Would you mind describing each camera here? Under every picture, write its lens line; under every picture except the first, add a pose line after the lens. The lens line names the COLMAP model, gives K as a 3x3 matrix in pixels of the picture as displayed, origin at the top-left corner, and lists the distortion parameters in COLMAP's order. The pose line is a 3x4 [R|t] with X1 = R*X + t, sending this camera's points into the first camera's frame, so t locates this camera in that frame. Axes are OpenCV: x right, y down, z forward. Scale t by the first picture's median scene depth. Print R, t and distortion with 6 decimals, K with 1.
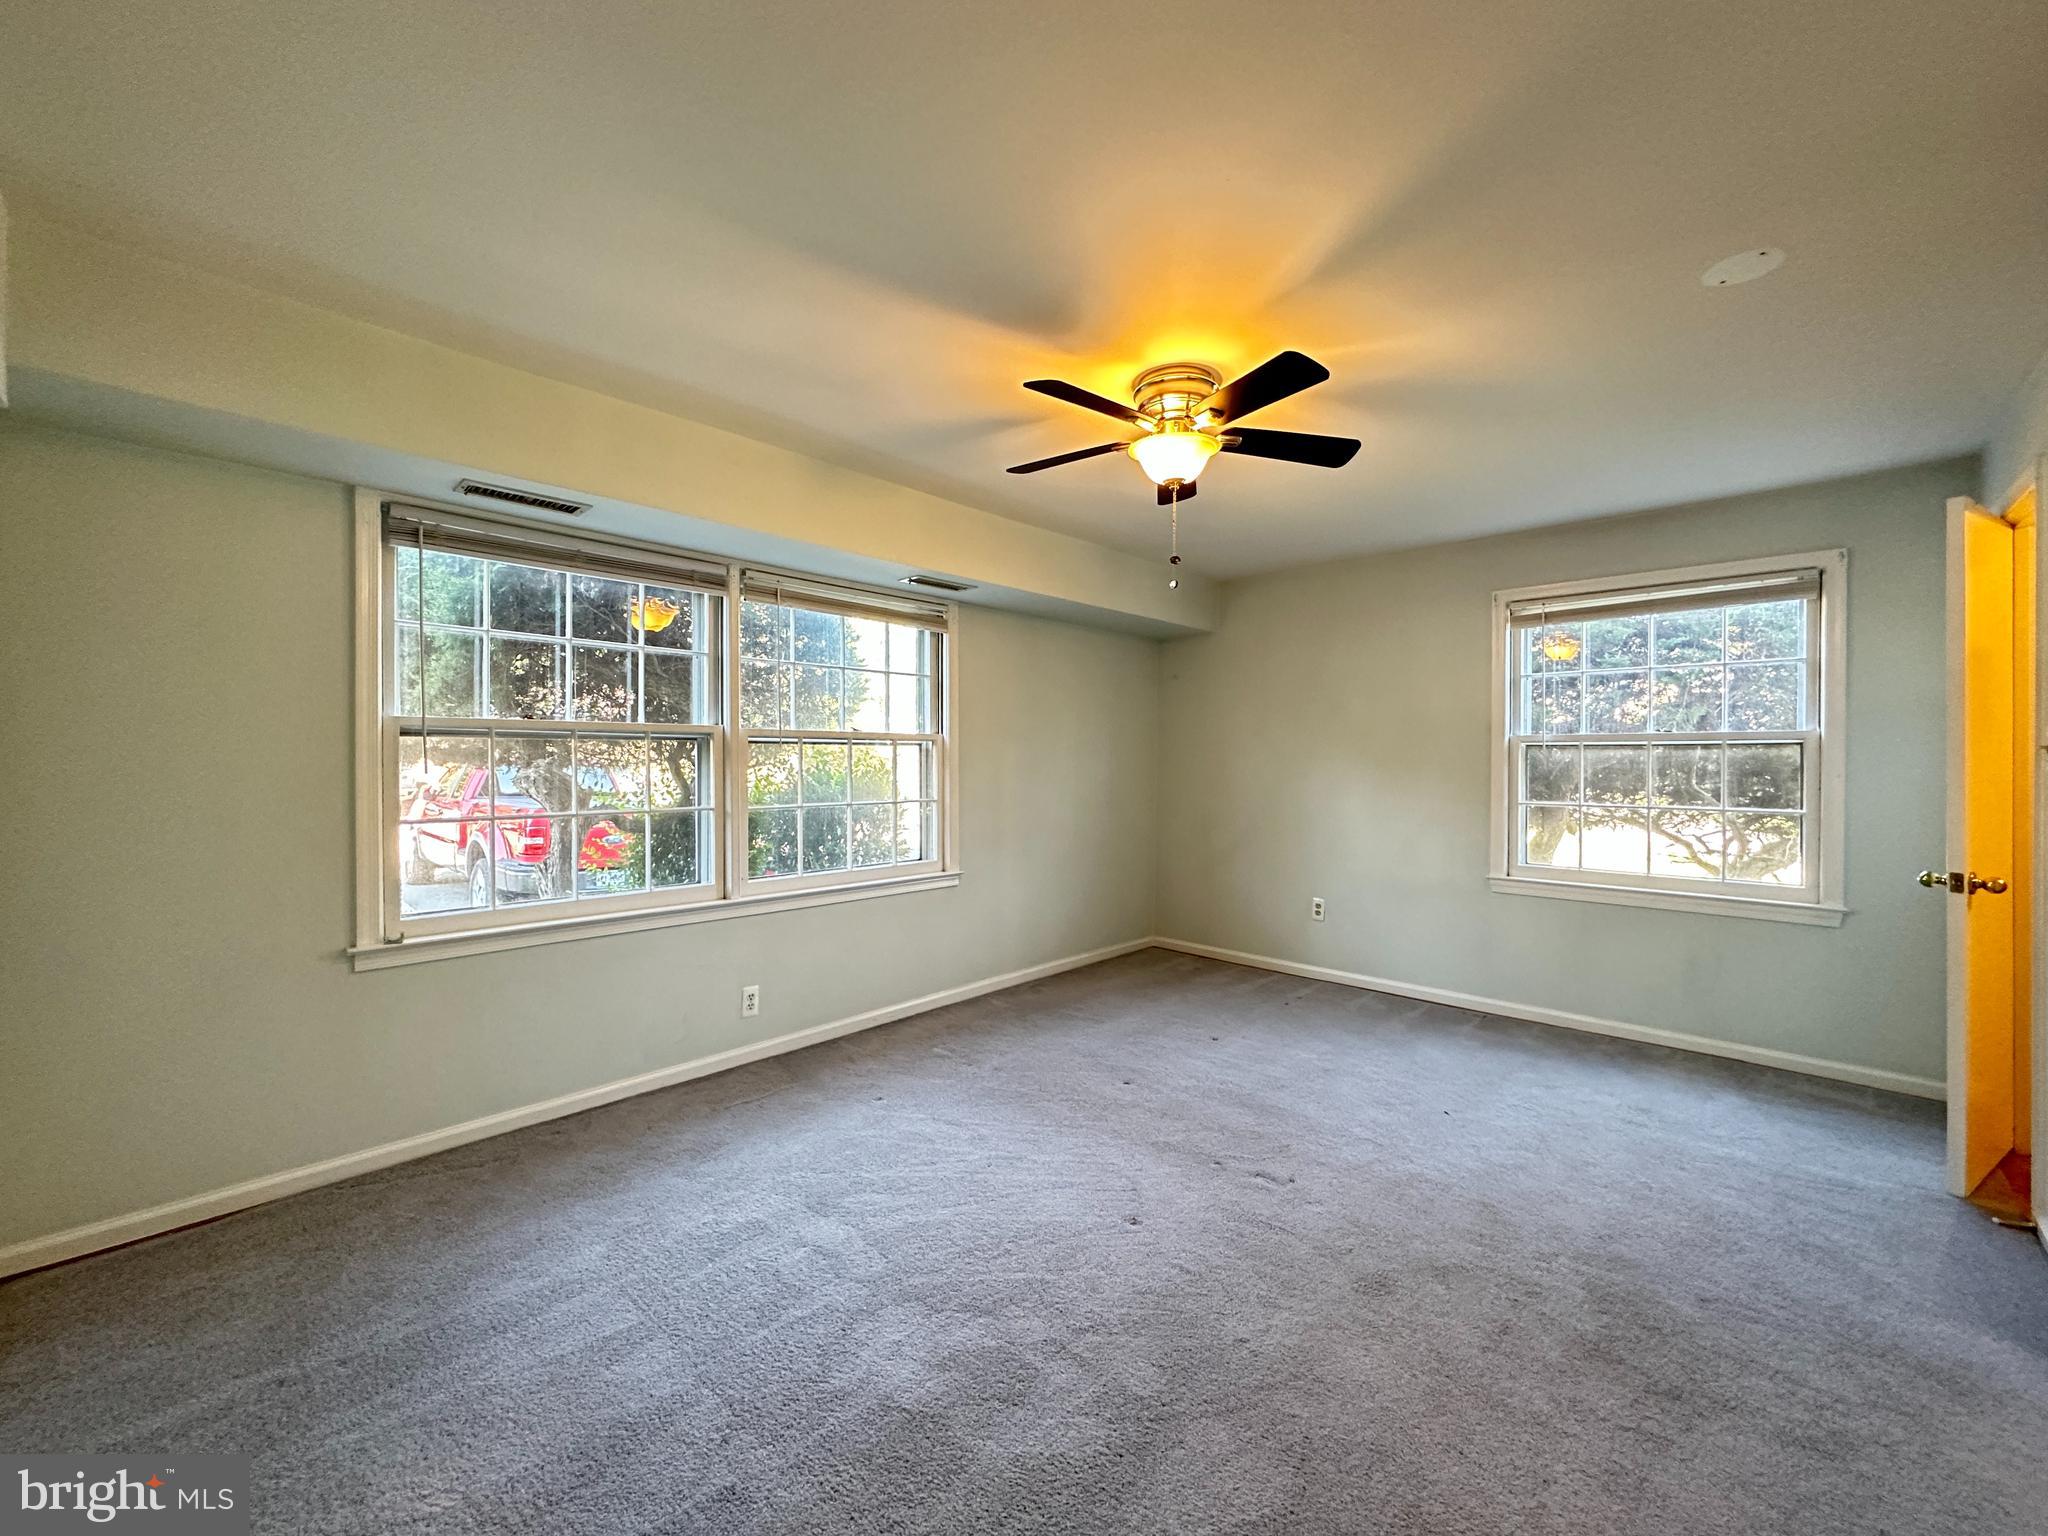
lens RADIAL K [[819.0, 0, 1028.2], [0, 819.0, 759.6], [0, 0, 1]] dist [0.001179, -0.000007]
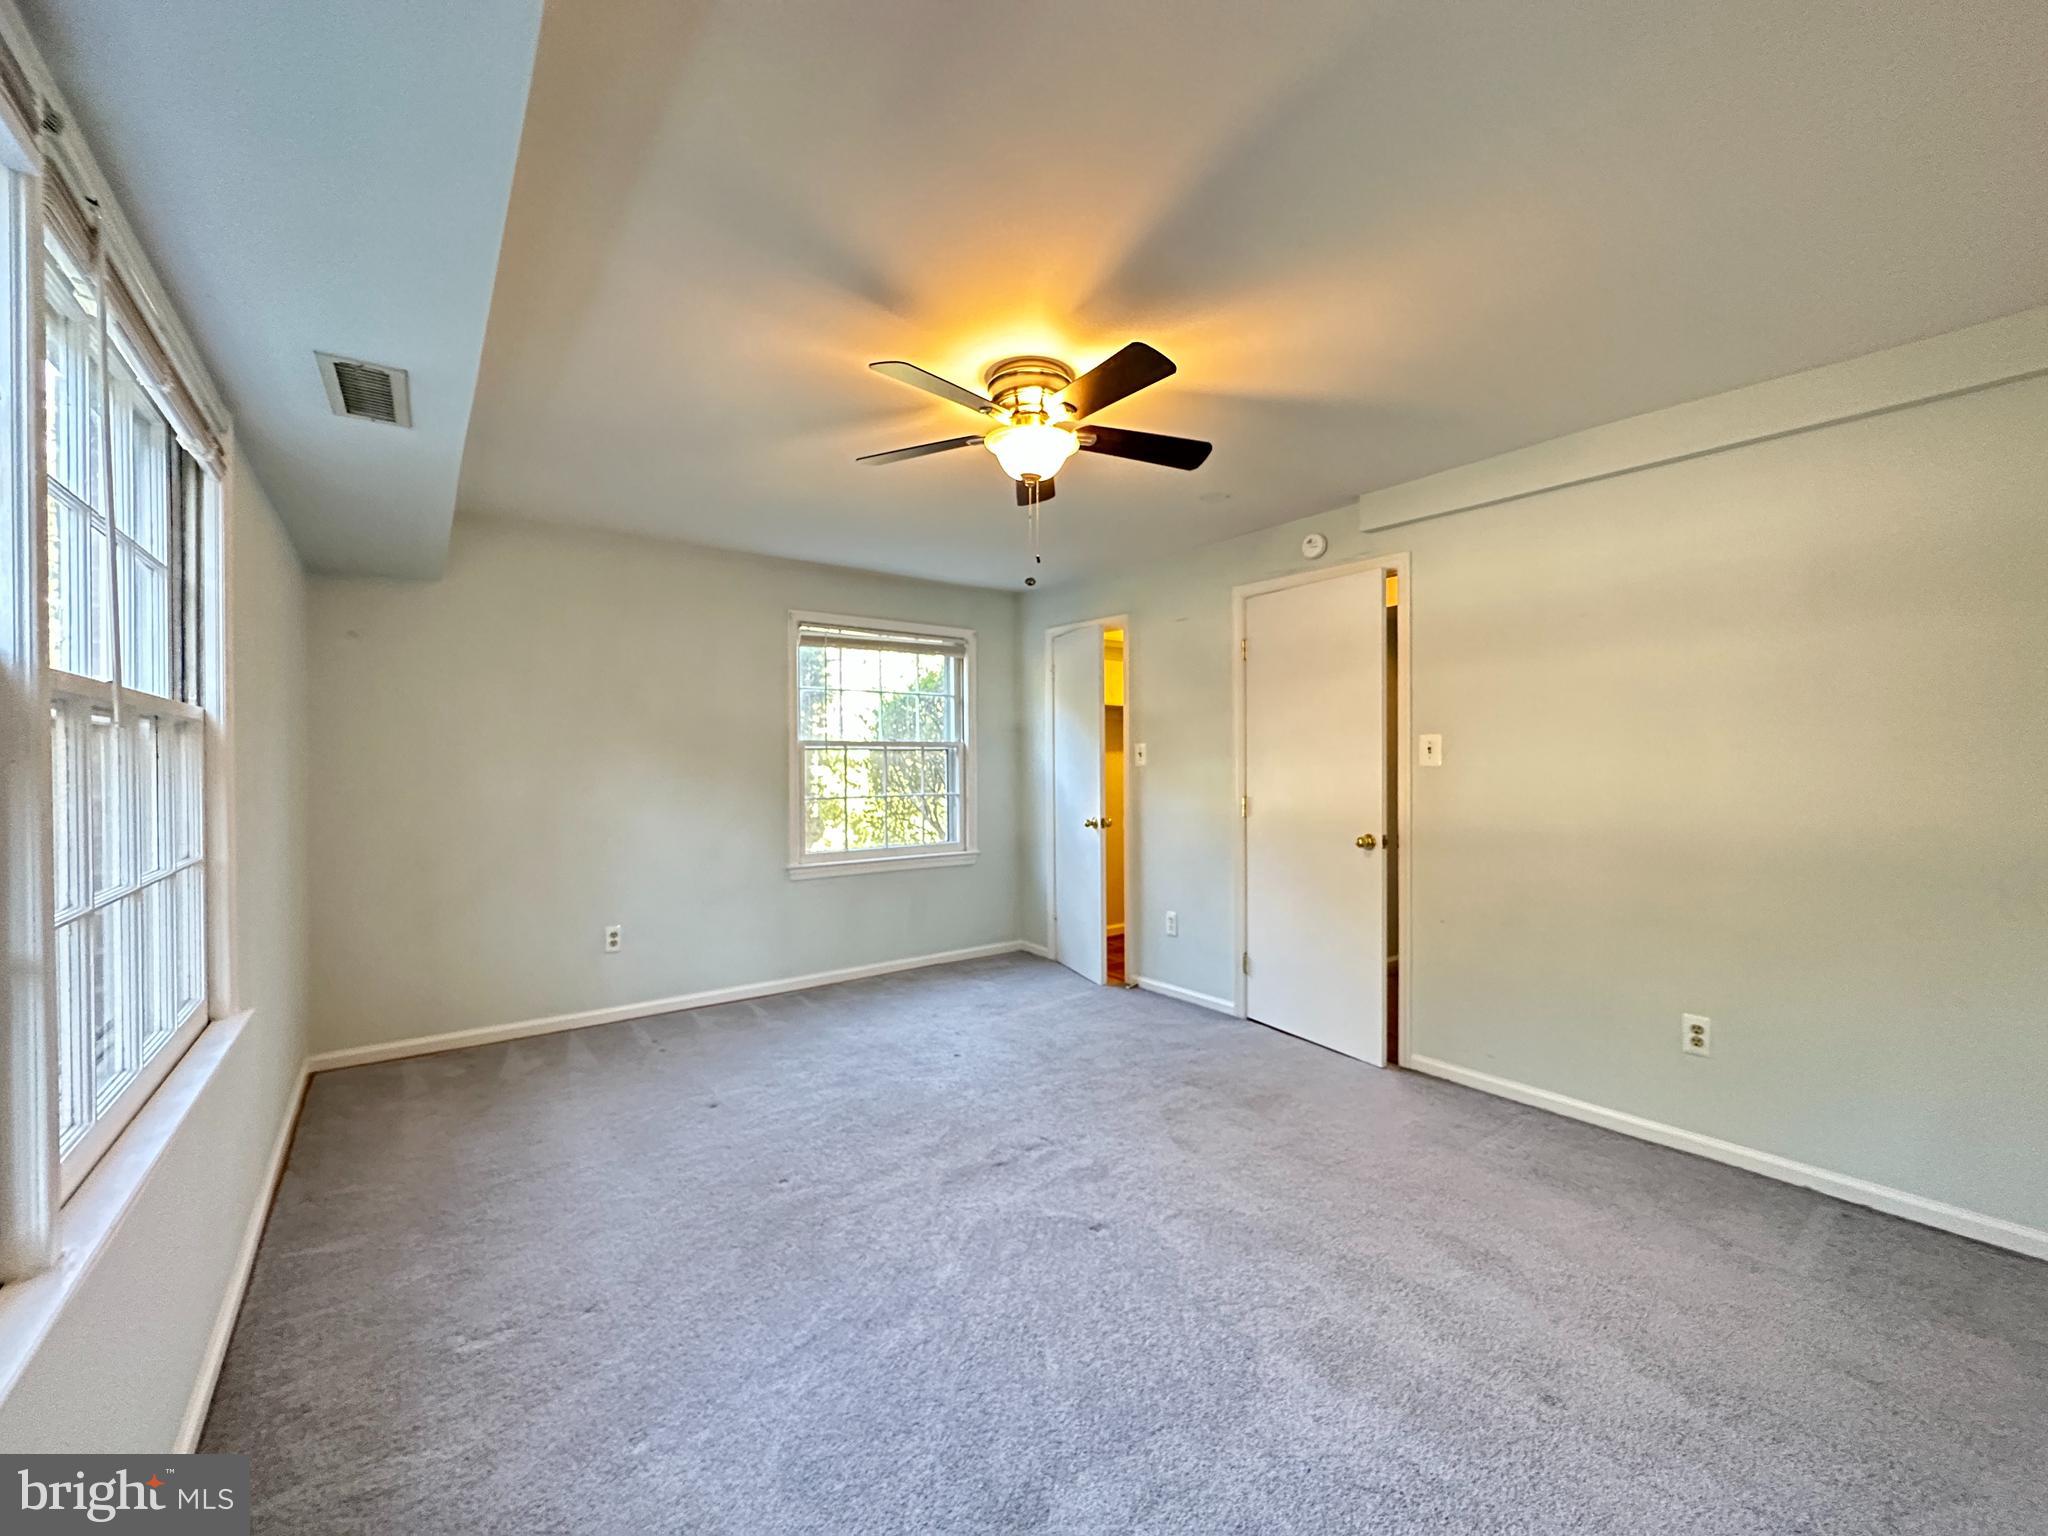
lens RADIAL K [[819.0, 0, 1025.6], [0, 819.0, 768.3], [0, 0, 1]] dist [0.001179, -0.000007]
pose [[0.167347, -0.014345, 0.985794, -0.513007], [0.003713, 0.999896, 0.013920, -0.005839], [-0.985891, 0.001330, 0.167383, 0.546763]]
